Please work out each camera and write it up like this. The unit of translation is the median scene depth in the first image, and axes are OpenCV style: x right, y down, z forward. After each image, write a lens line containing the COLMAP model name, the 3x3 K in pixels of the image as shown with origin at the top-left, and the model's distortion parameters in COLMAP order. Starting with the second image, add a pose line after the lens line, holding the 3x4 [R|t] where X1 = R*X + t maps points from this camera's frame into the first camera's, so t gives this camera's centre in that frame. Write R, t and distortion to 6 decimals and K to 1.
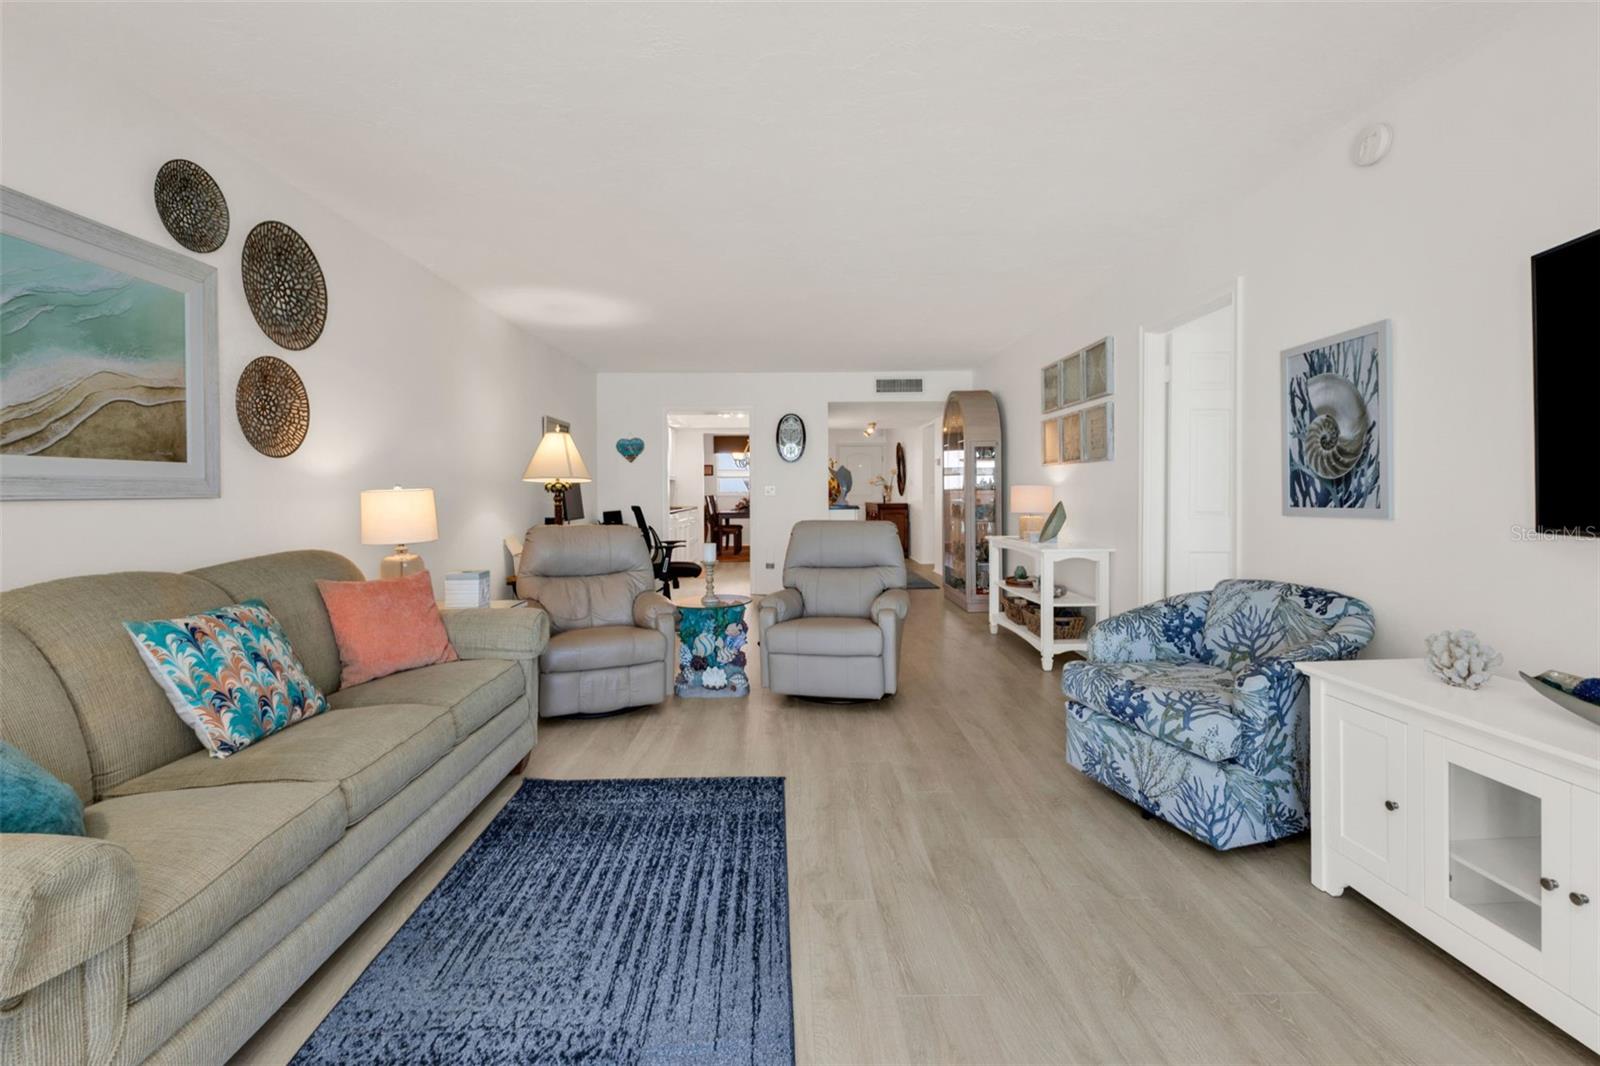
lens RADIAL K [[707.0, 0, 800.9], [0, 707.0, 512.0], [0, 0, 1]] dist [0.013782, -0.004260]
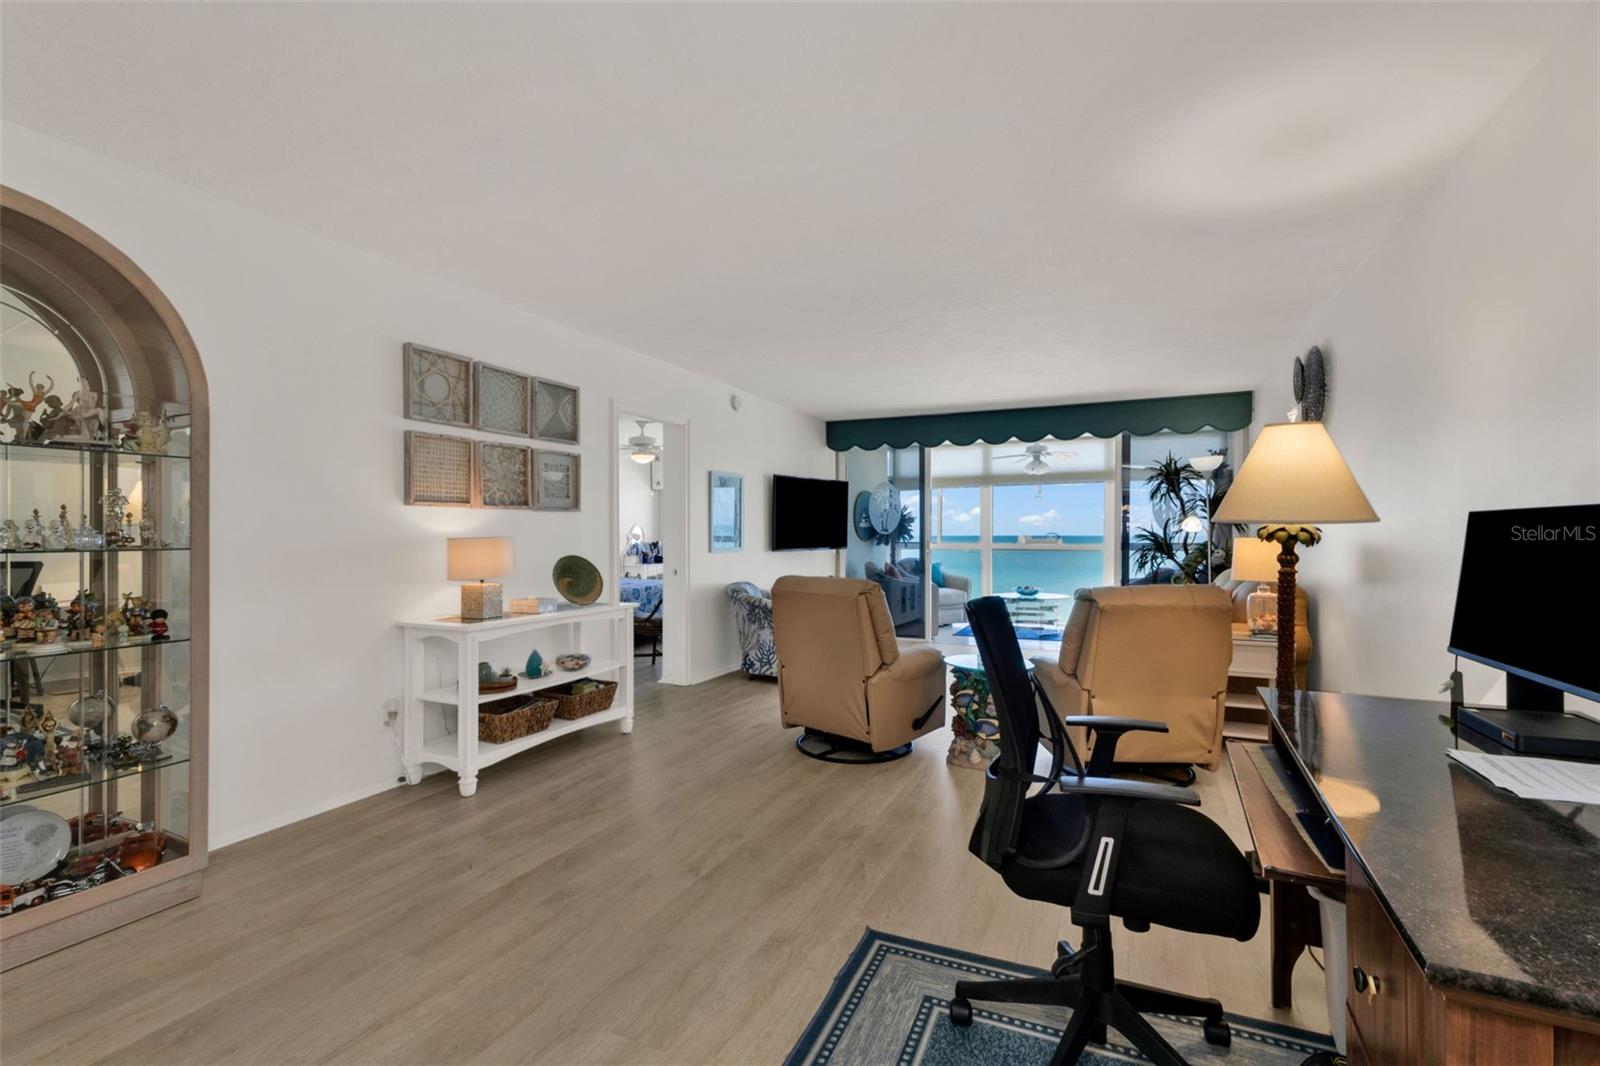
lens RADIAL K [[719.2, 0, 802.6], [0, 719.2, 535.8], [0, 0, 1]] dist [0.011194, -0.000639]
pose [[-0.900508, 0.004295, 0.434819, -0.523730], [0.017969, 0.999465, 0.027342, -0.107515], [-0.434469, 0.032435, -0.900103, 3.219236]]
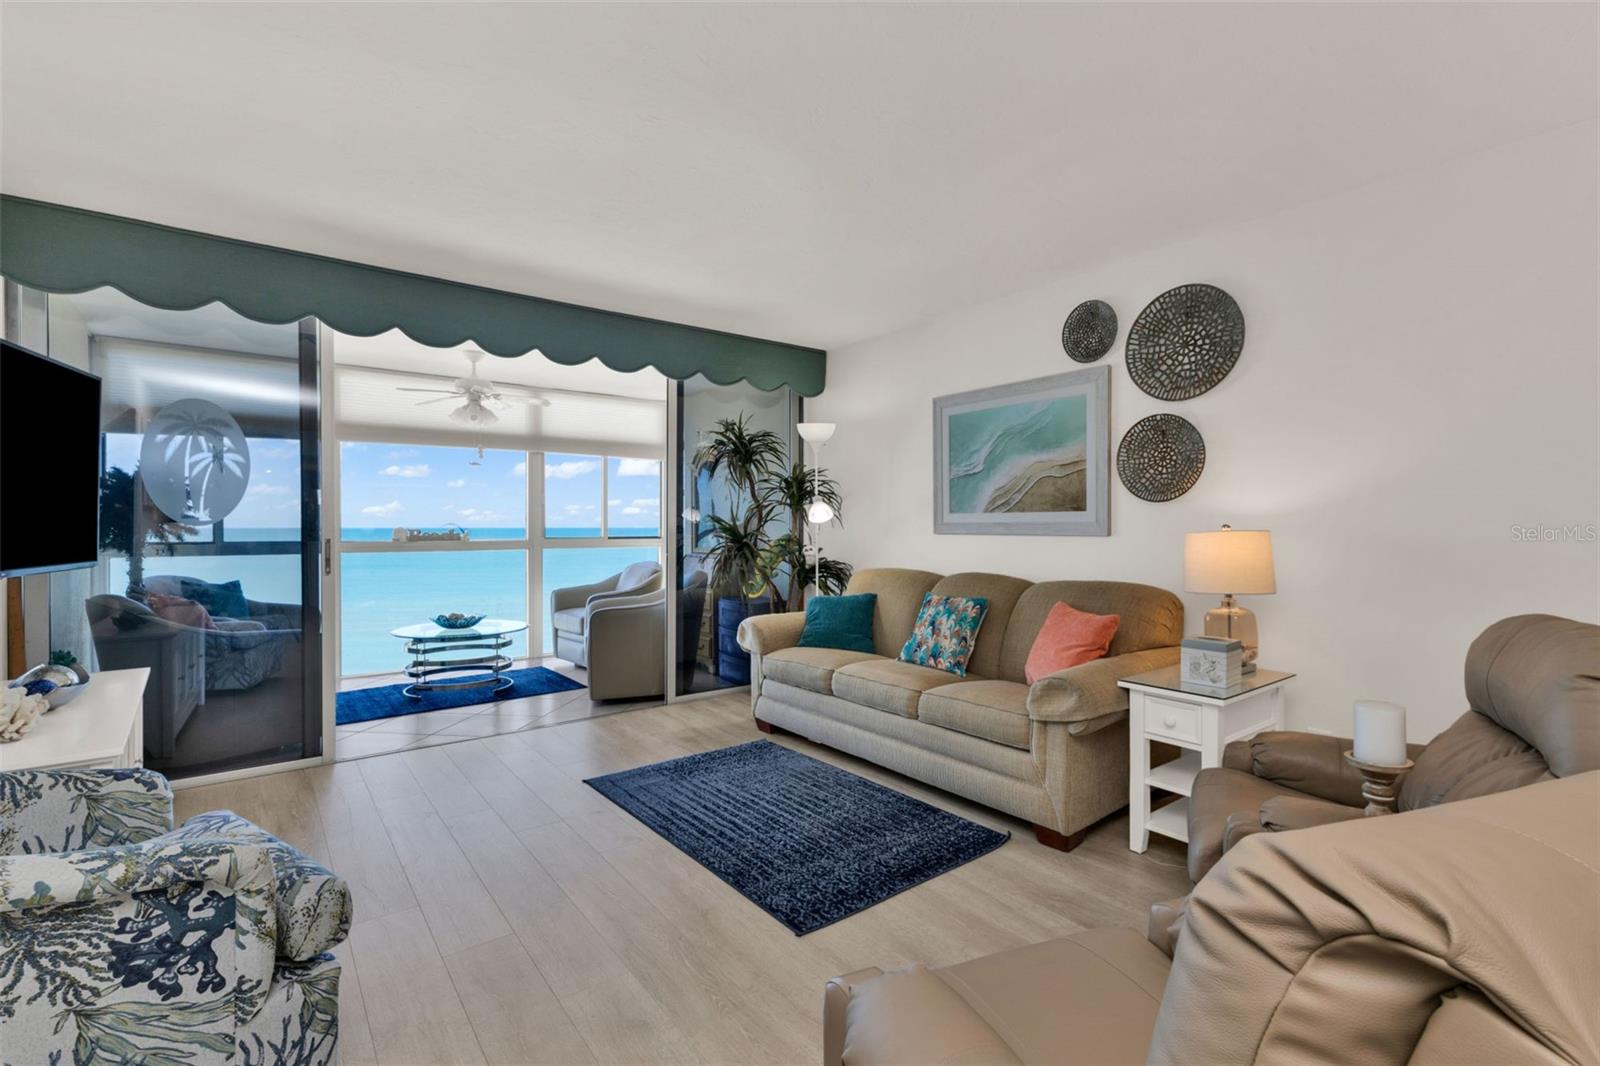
lens RADIAL K [[719.2, 0, 802.6], [0, 719.2, 535.8], [0, 0, 1]] dist [0.011194, -0.000639]
pose [[-0.806616, 0.012864, -0.590935, 0.467134], [-0.014455, 0.999035, 0.041479, -0.071389], [0.590898, 0.042000, -0.805652, 1.837511]]
